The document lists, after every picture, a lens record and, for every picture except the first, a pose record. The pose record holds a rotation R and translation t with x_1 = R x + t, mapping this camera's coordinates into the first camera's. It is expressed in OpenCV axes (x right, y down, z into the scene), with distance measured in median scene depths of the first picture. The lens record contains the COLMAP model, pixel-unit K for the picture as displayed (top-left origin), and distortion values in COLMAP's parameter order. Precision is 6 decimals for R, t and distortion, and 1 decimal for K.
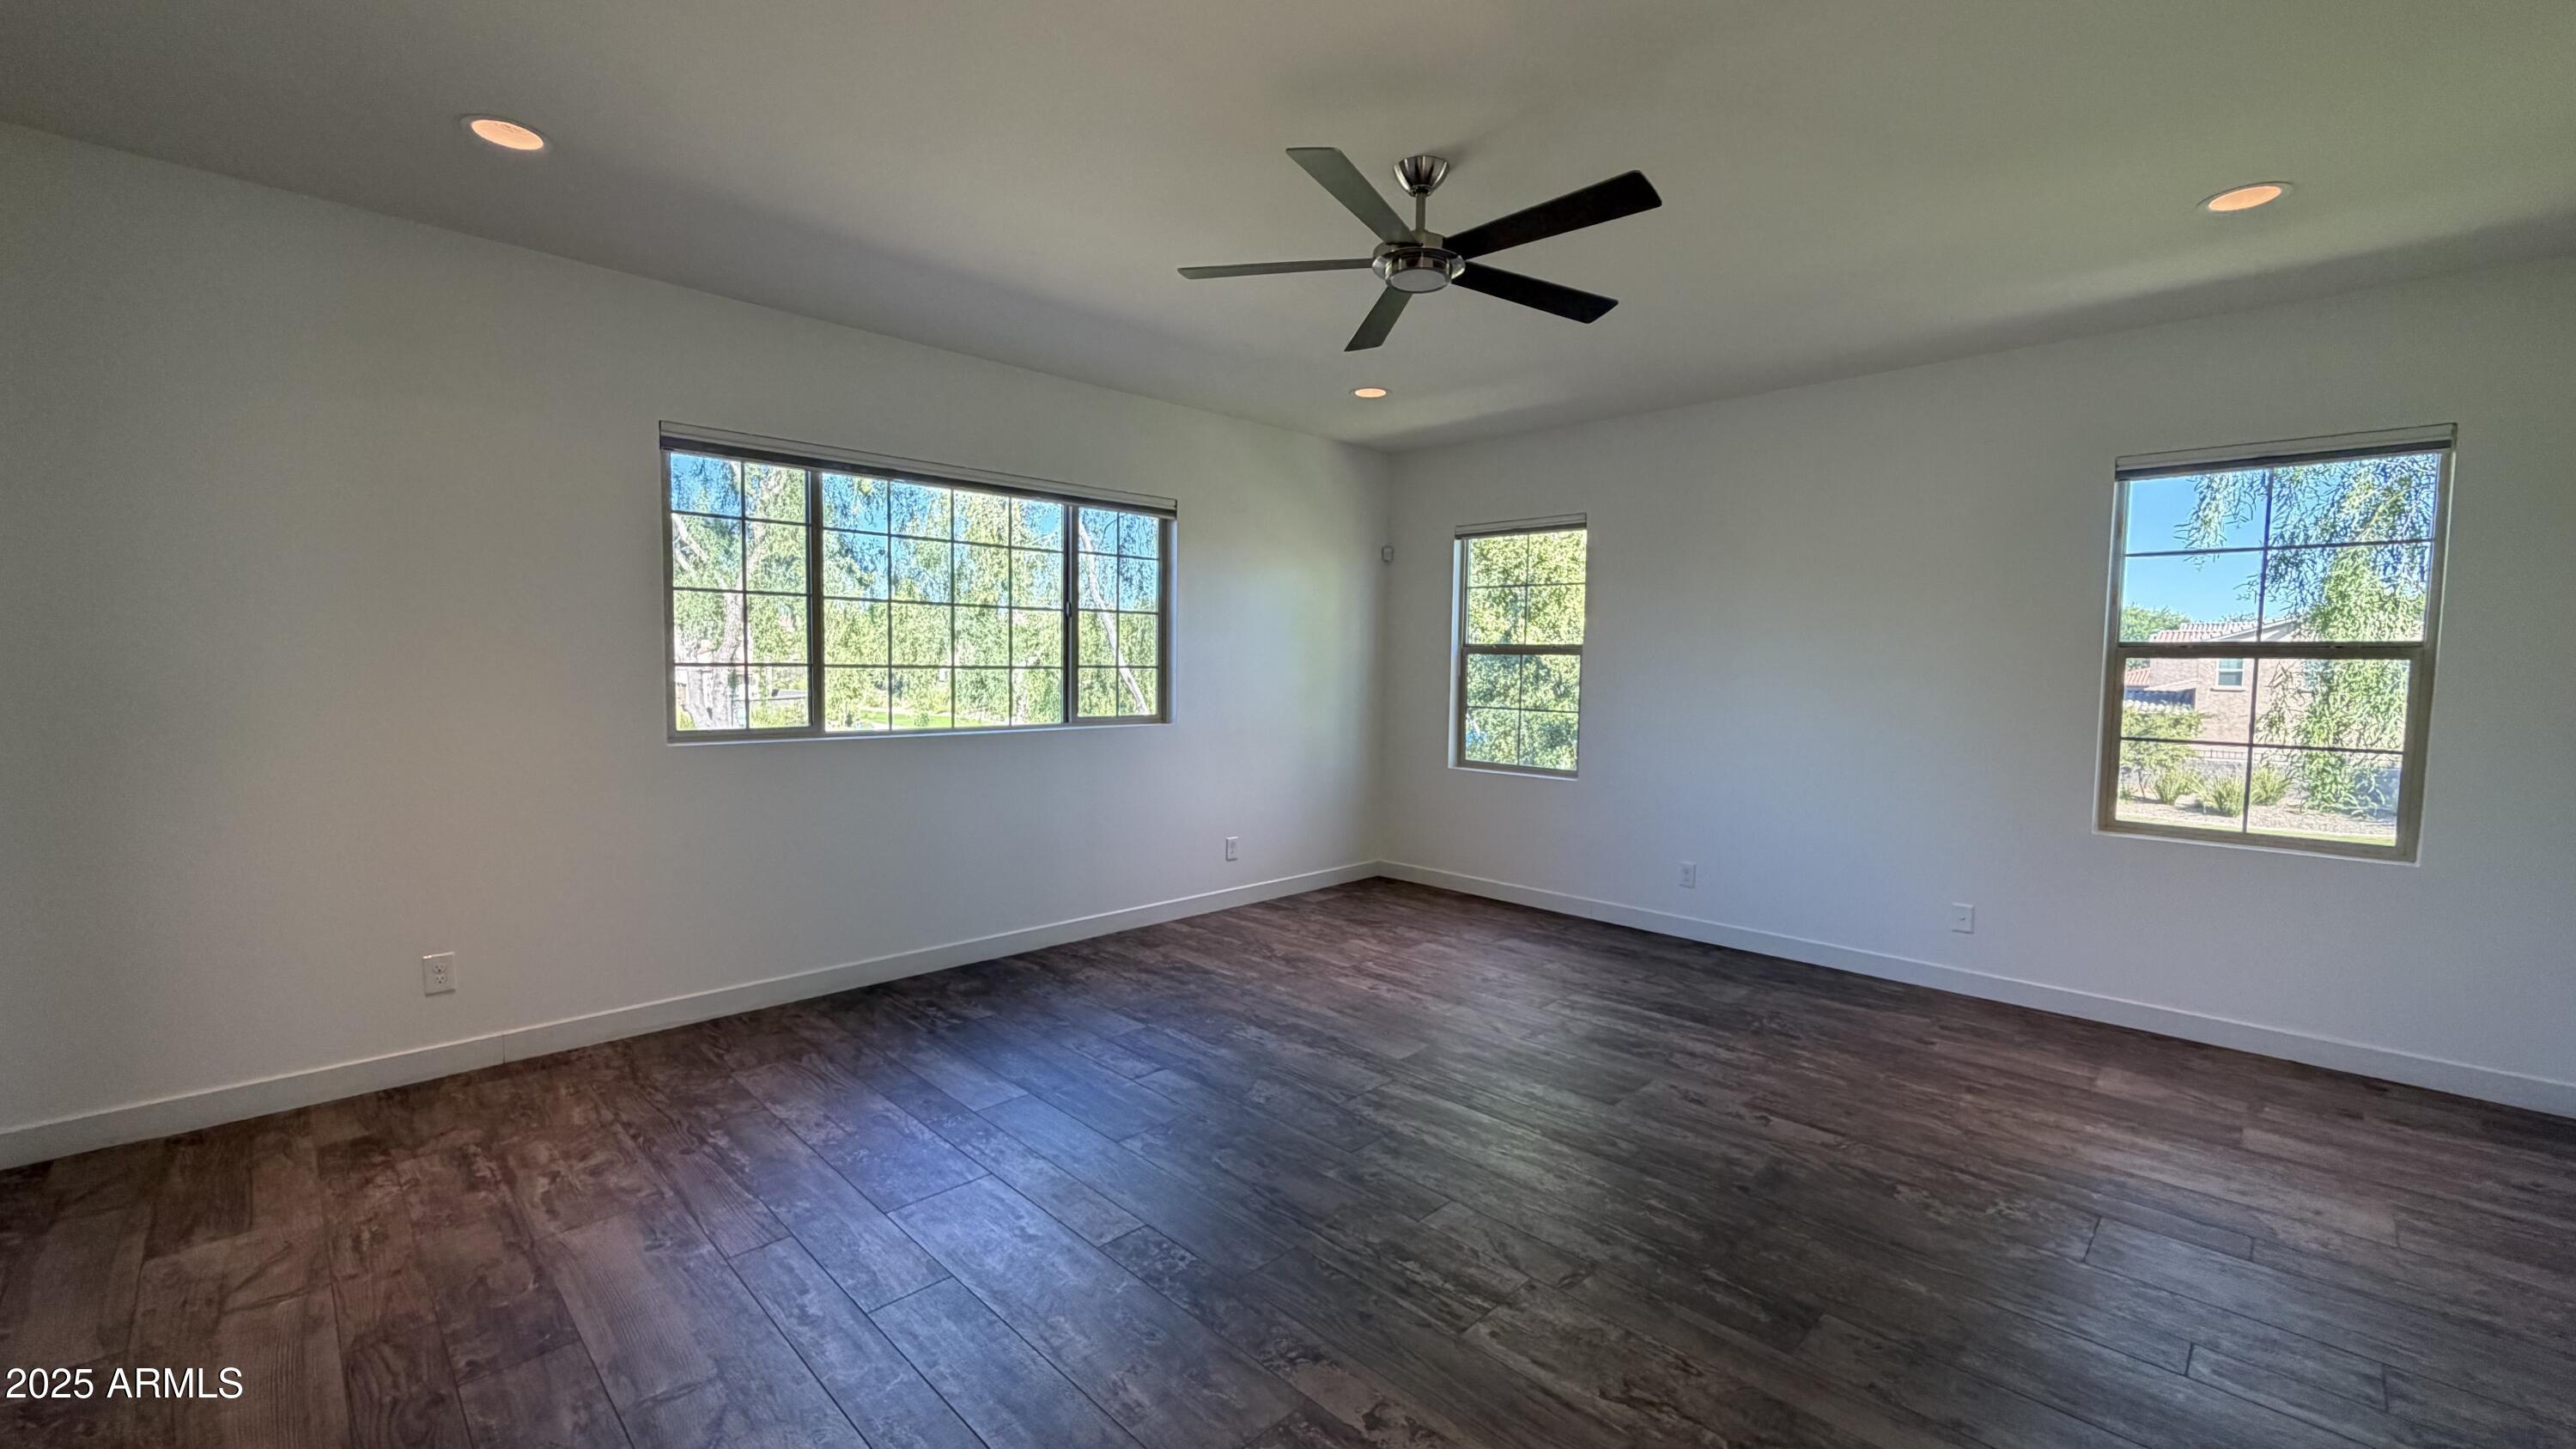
lens RADIAL K [[1028.9, 0, 1293.2], [0, 1028.9, 719.8], [0, 0, 1]] dist [-0.002698, 0.000525]
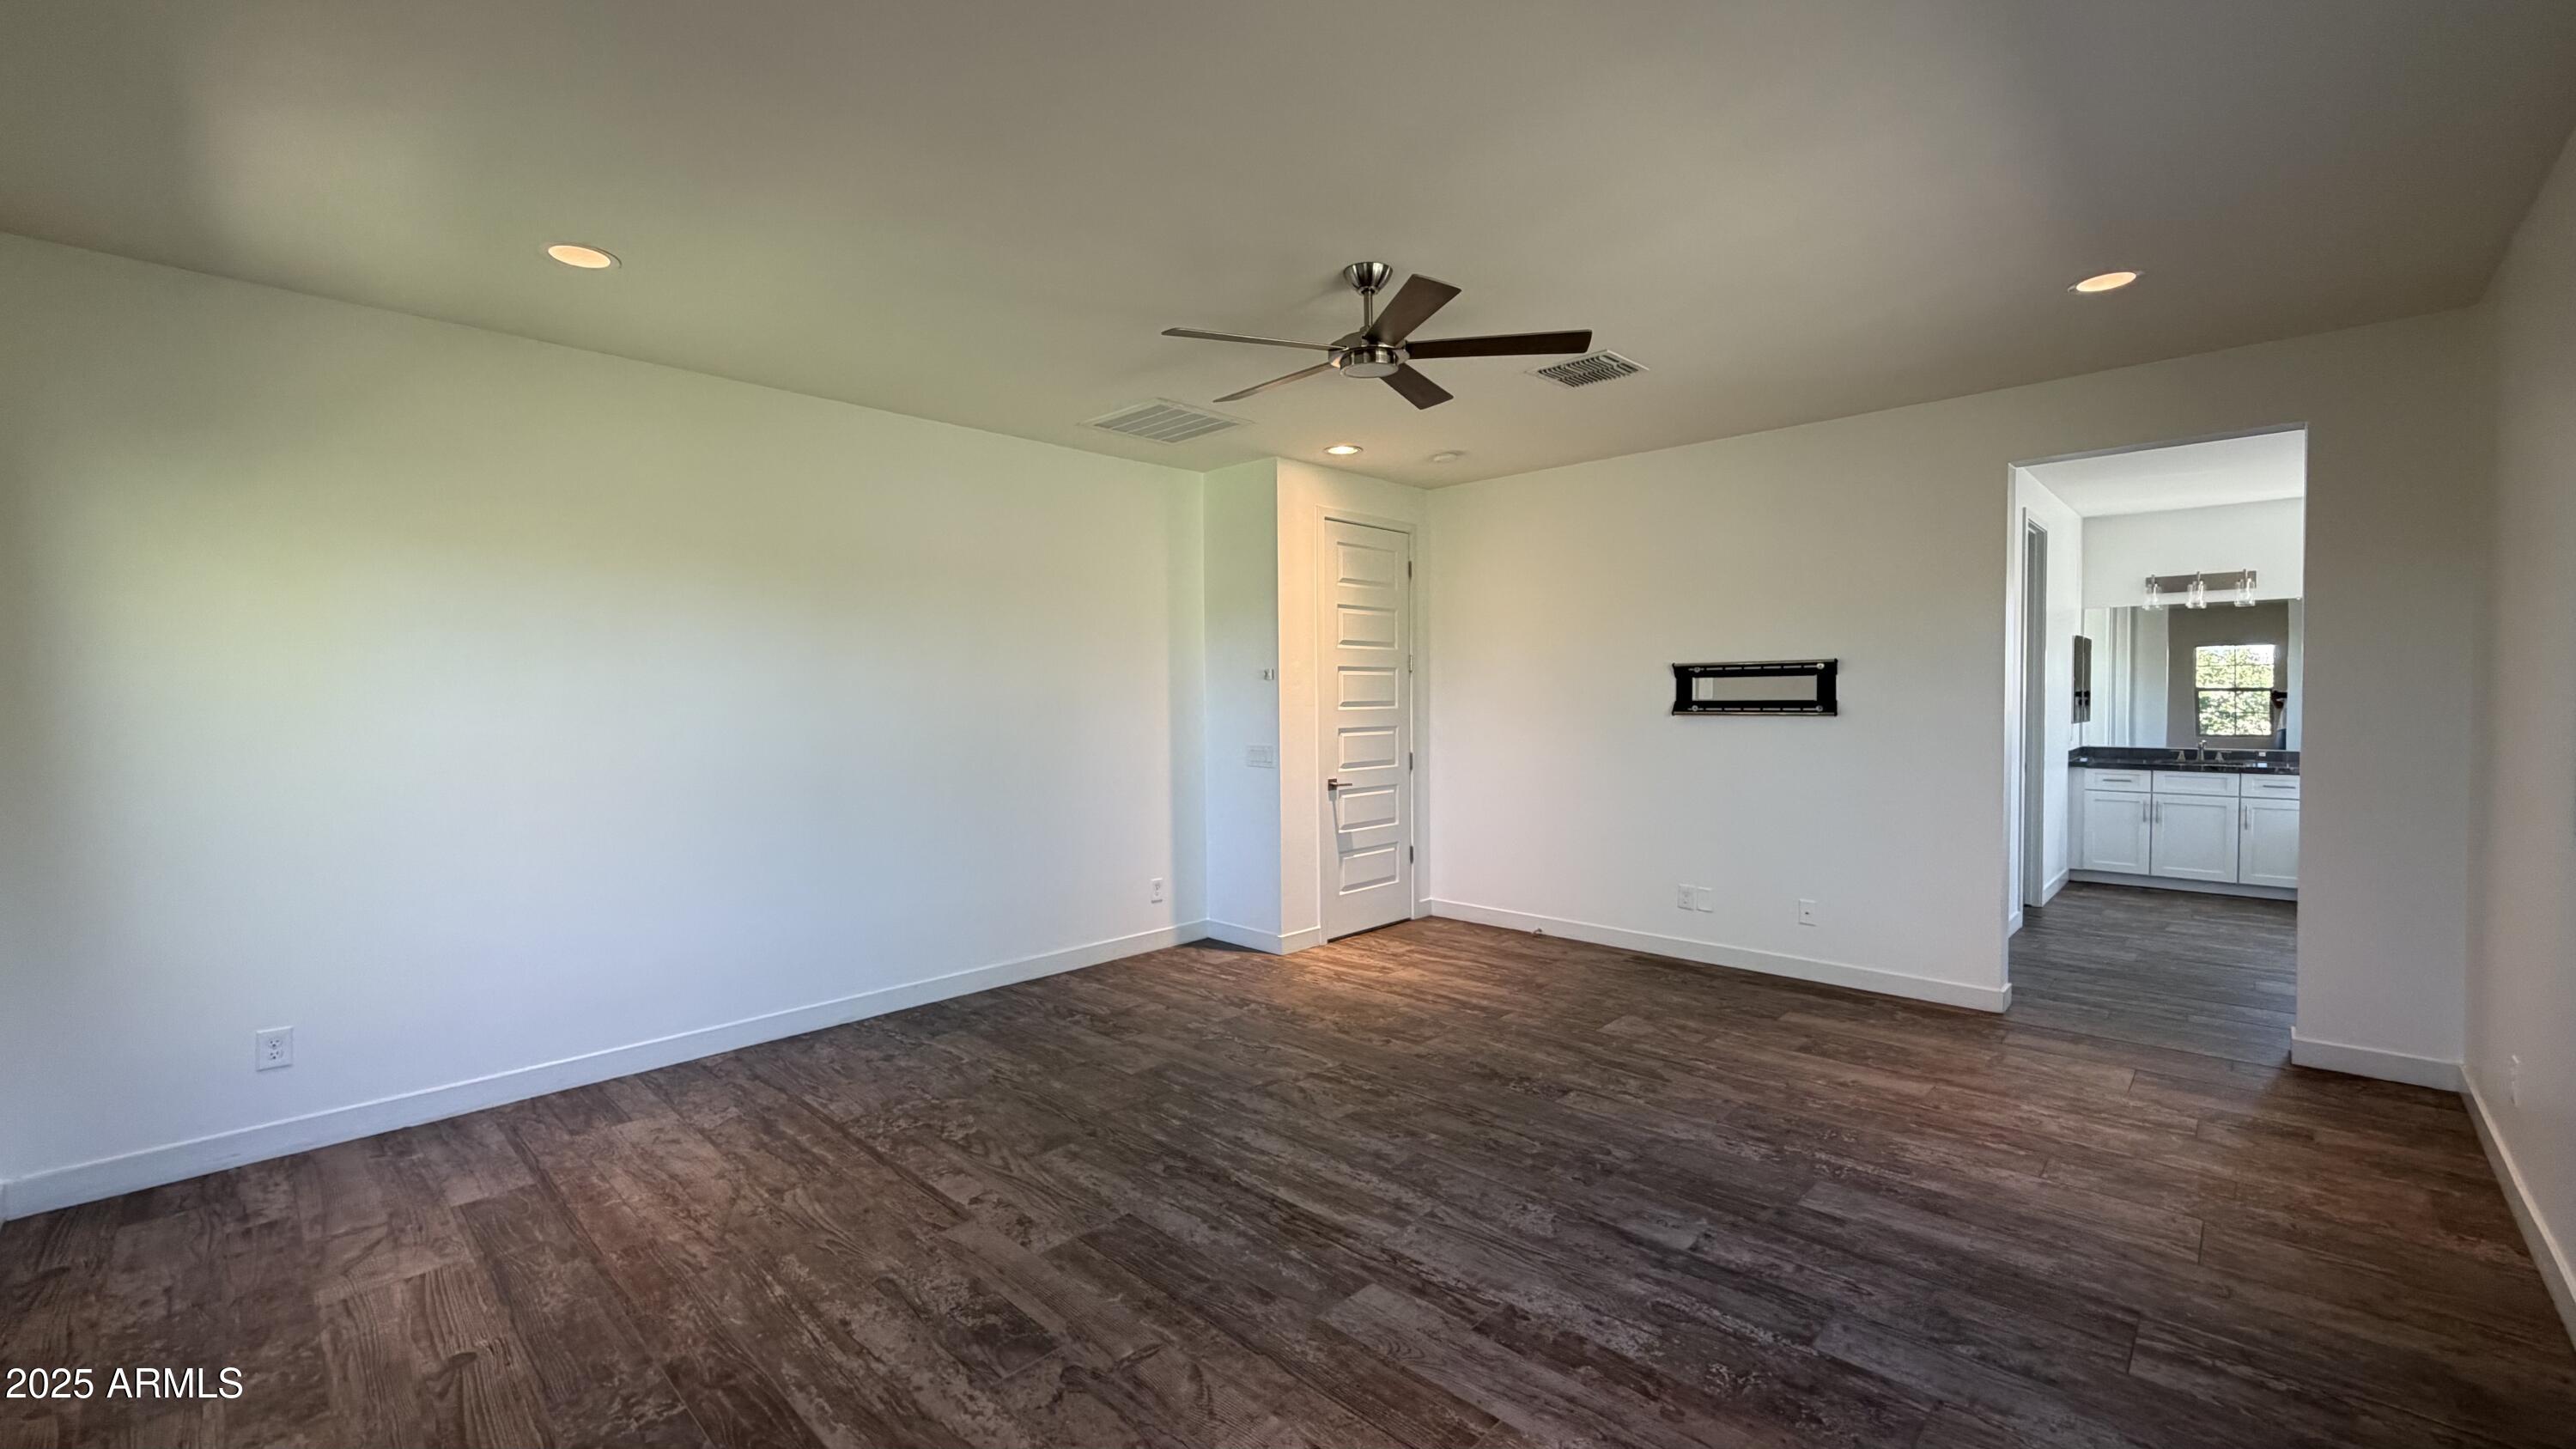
lens RADIAL K [[1028.9, 0, 1286.2], [0, 1028.9, 718.6], [0, 0, 1]] dist [-0.002698, 0.000525]
pose [[-0.999911, -0.005233, -0.012297, 0.184444], [-0.006172, 0.996968, 0.077570, -0.106006], [0.011854, 0.077639, -0.996911, 1.775435]]
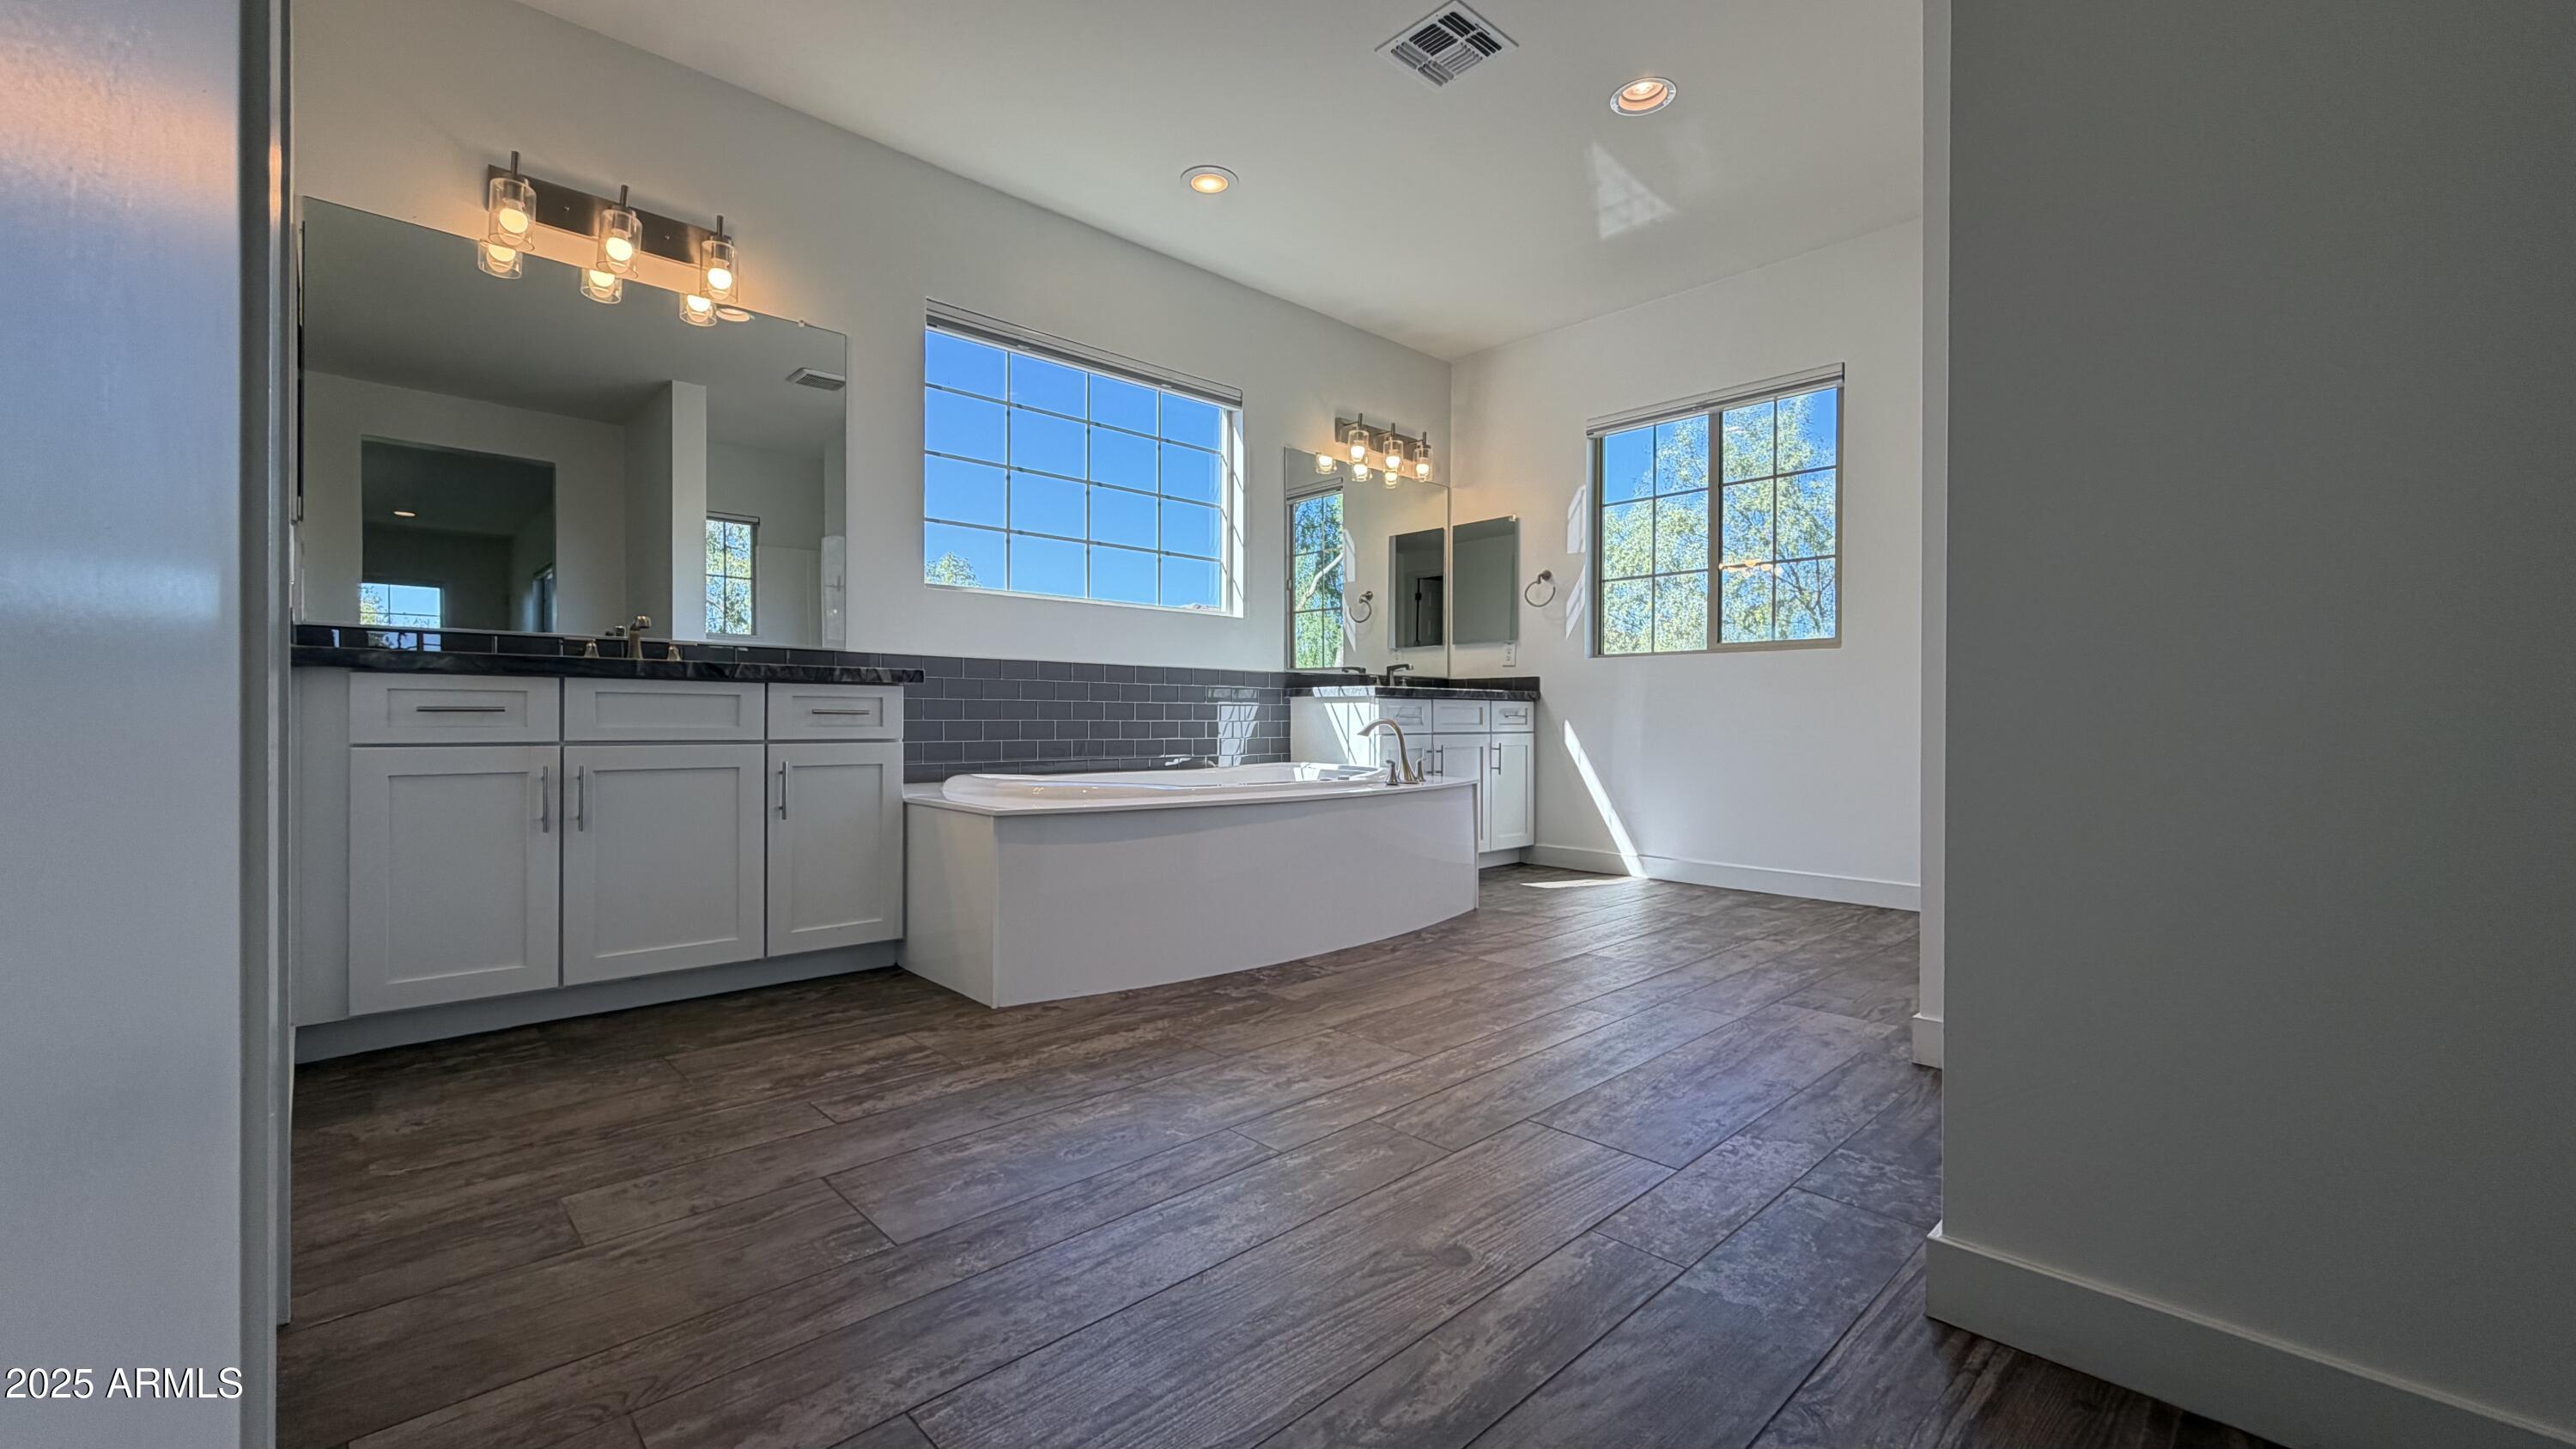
lens RADIAL K [[1028.9, 0, 1287.6], [0, 1028.9, 722.2], [0, 0, 1]] dist [-0.002698, 0.000525]
pose [[-0.027480, -0.004364, -0.999613, 0.431530], [-0.054587, 0.998505, -0.002859, 0.152549], [0.998131, 0.054487, -0.027677, 0.737723]]
